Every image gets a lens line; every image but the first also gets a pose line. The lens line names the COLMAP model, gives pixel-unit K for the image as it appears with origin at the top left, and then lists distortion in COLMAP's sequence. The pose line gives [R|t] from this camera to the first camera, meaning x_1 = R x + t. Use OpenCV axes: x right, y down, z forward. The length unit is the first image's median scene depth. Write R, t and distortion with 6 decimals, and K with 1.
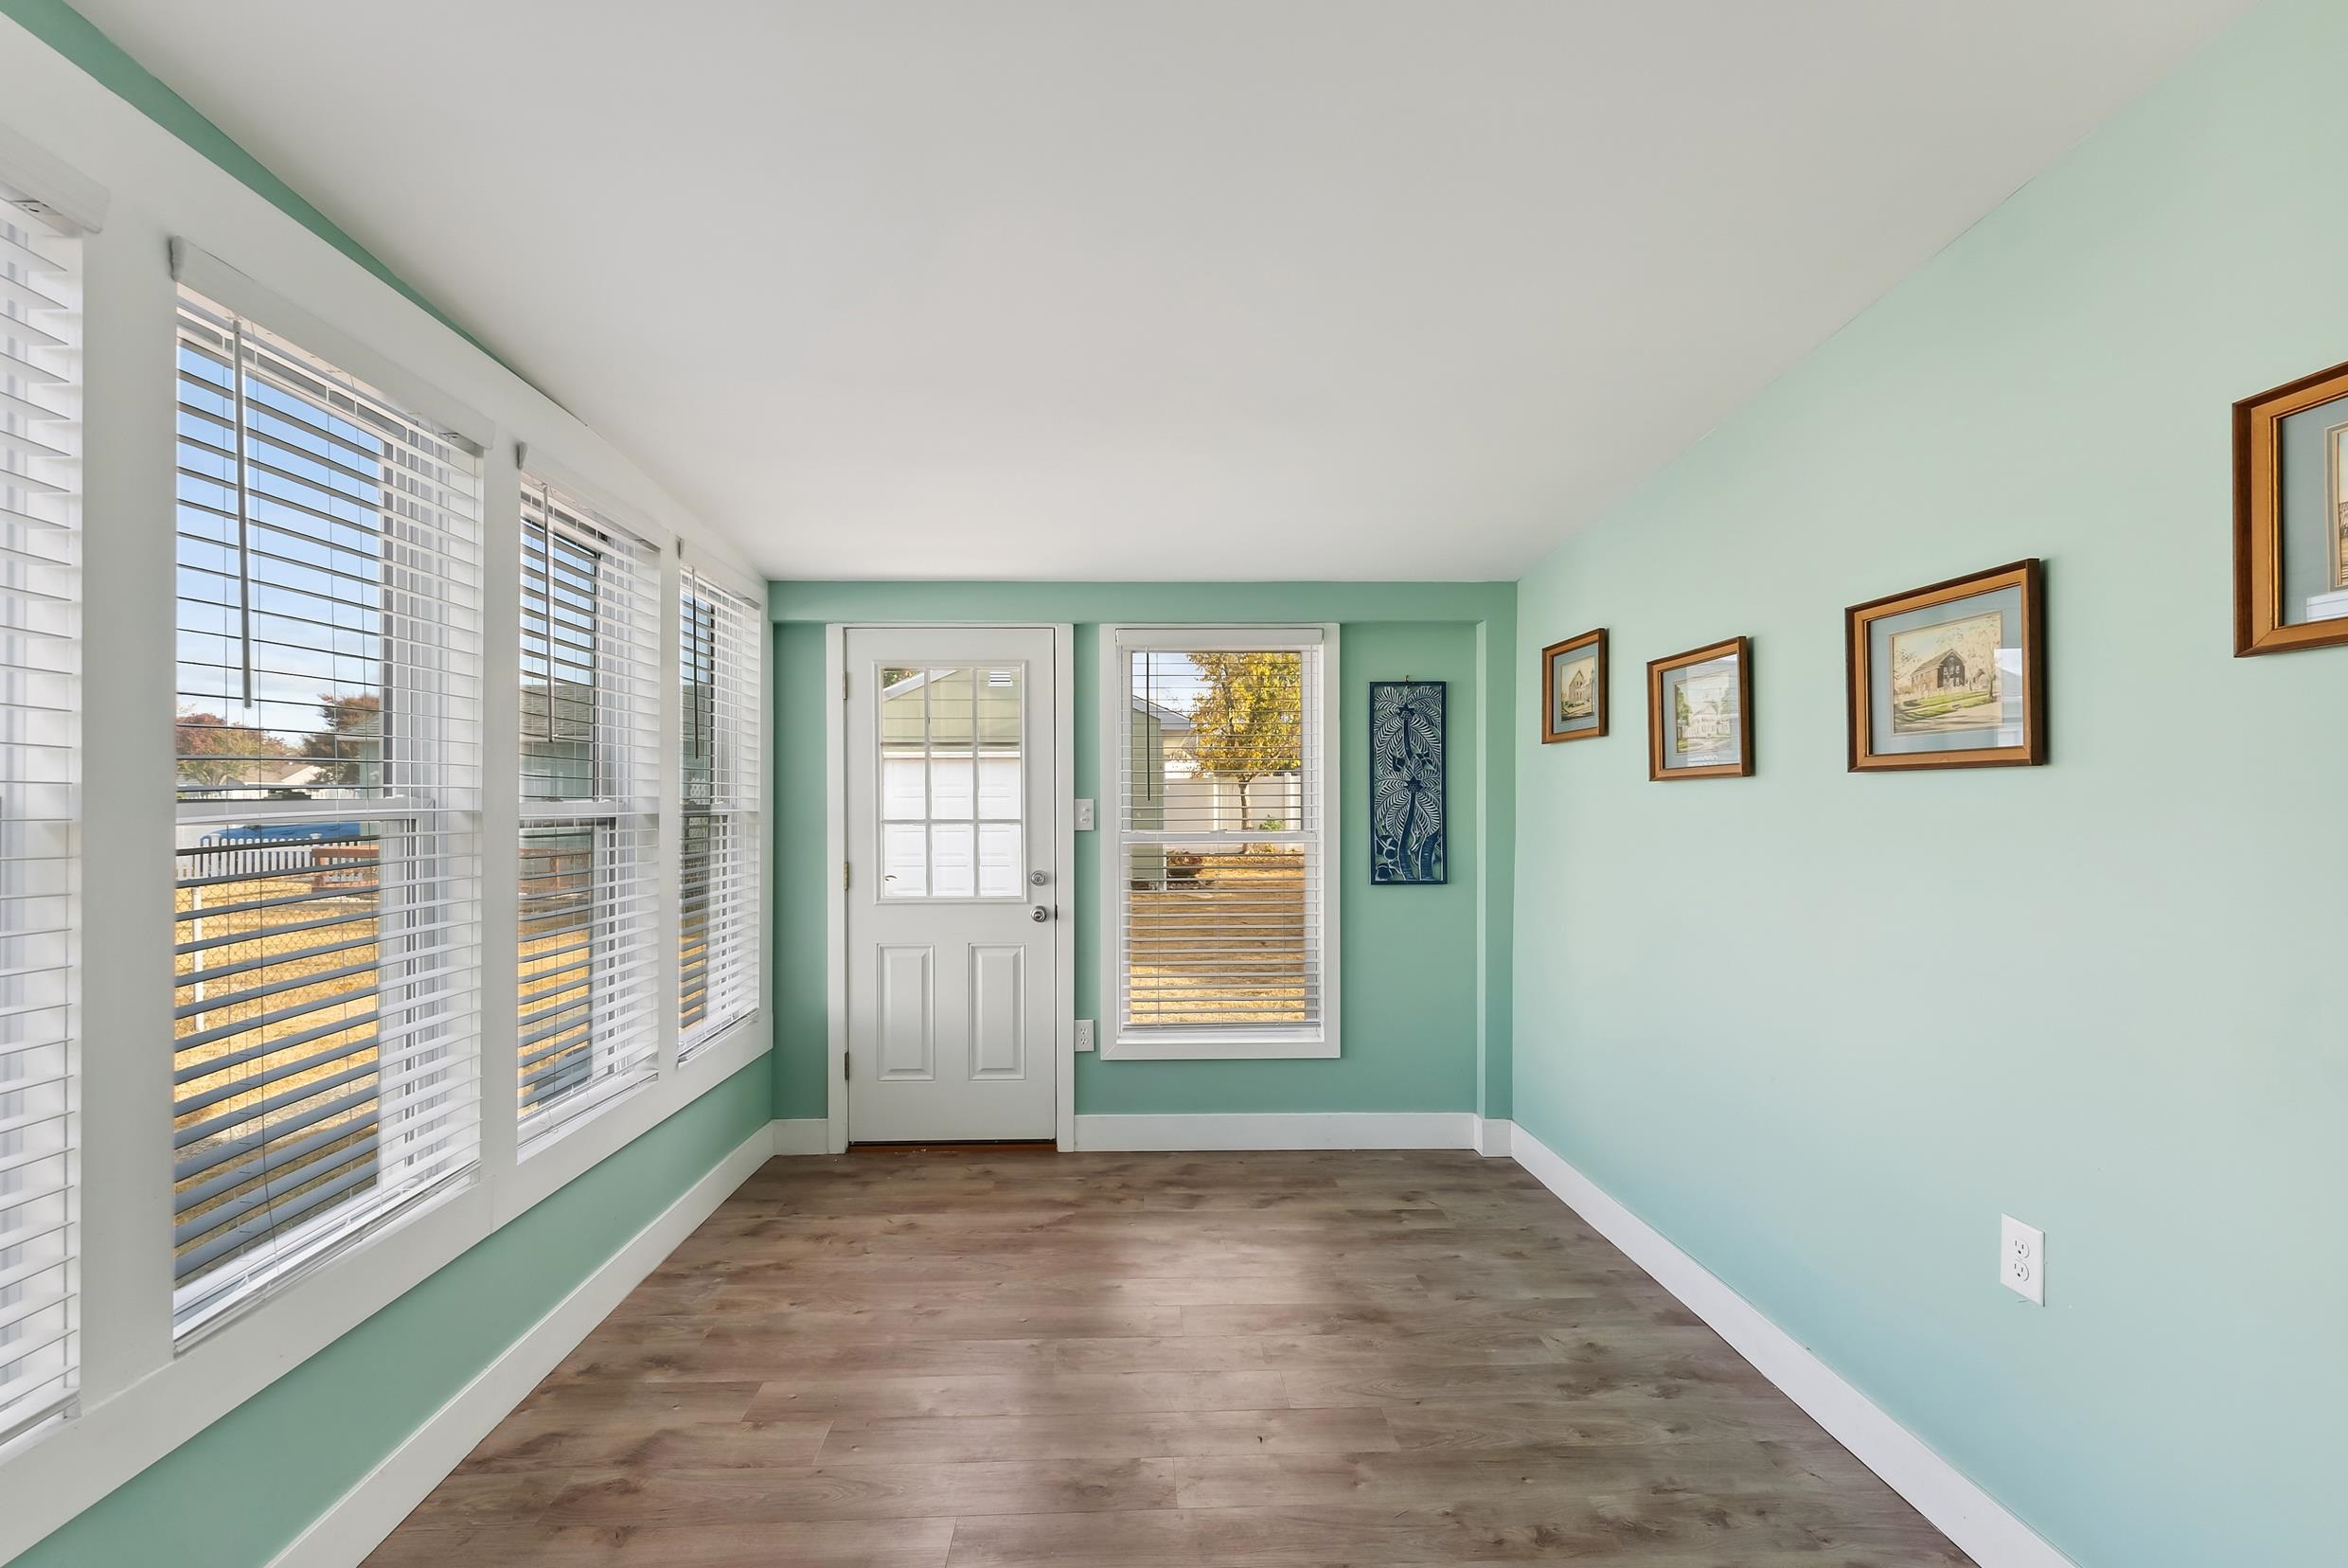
lens RADIAL K [[976.8, 0, 1164.1], [0, 976.8, 804.7], [0, 0, 1]] dist [0.000026, 0.000102]
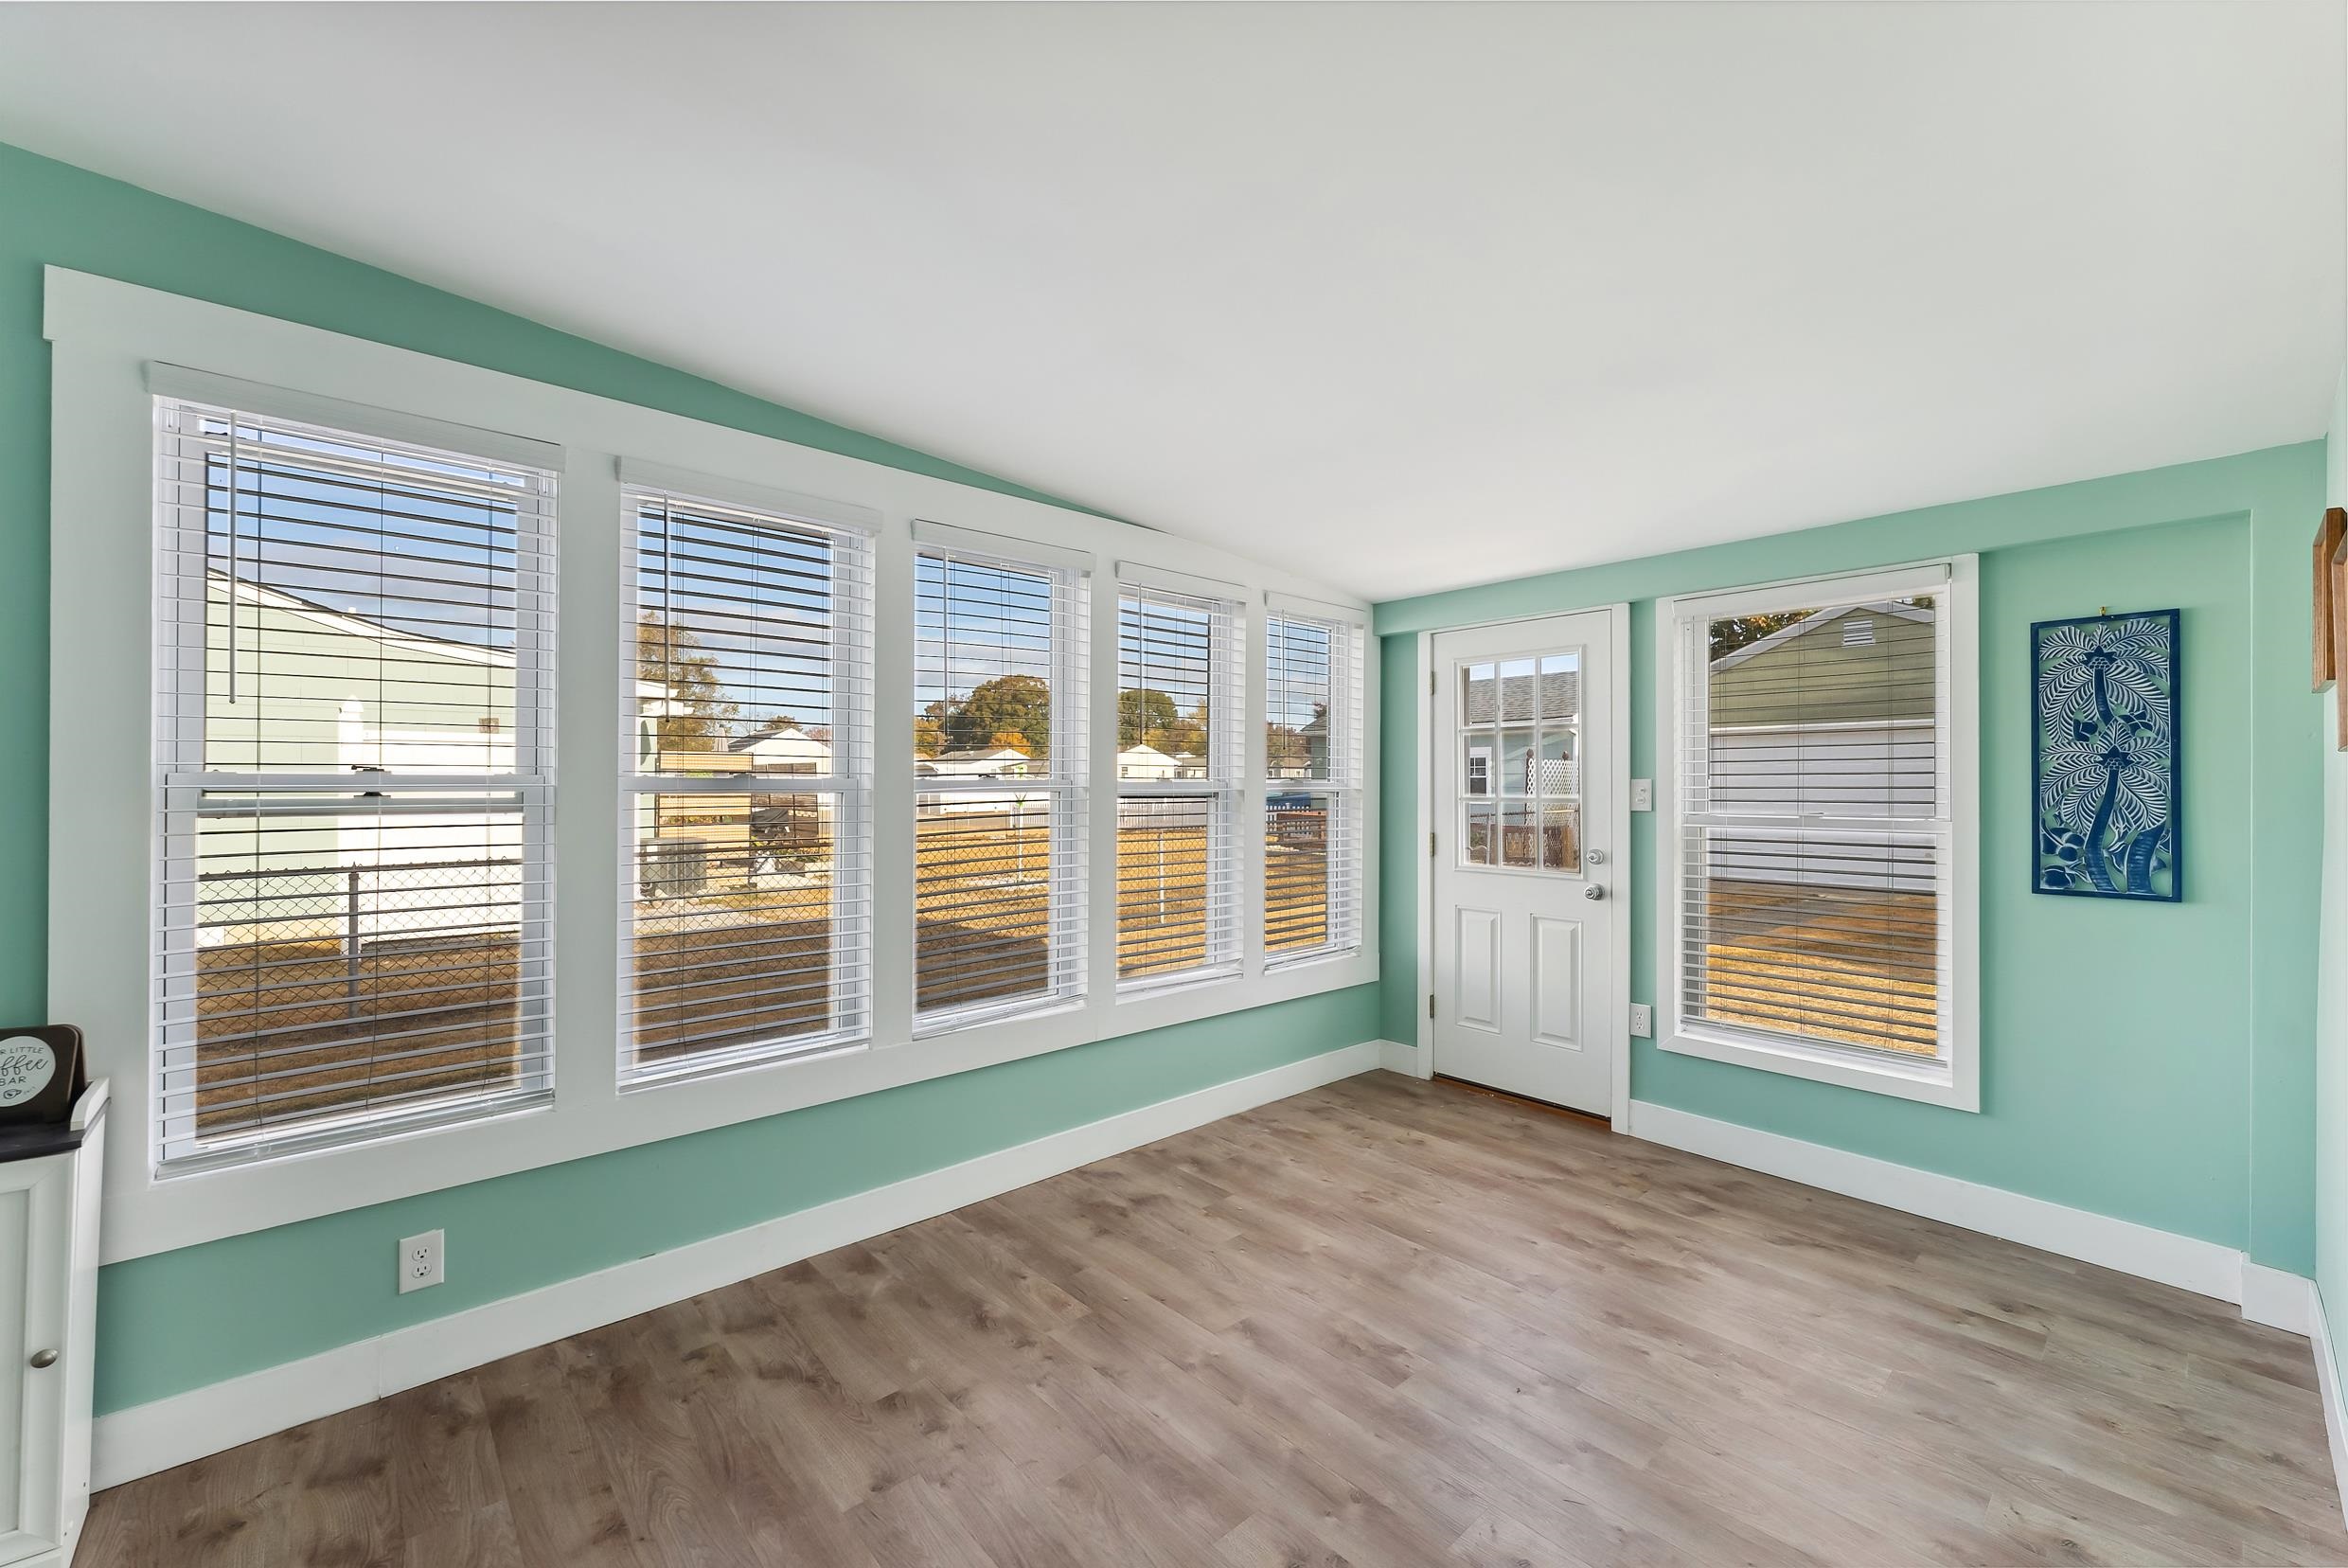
lens RADIAL K [[934.5, 0, 1180.7], [0, 934.5, 780.3], [0, 0, 1]] dist [0.000368, 0.000119]
pose [[0.652666, -0.000059, -0.757646, 0.331550], [-0.002812, 0.999993, -0.002501, -0.001158], [0.757641, 0.003763, 0.652661, 0.036280]]
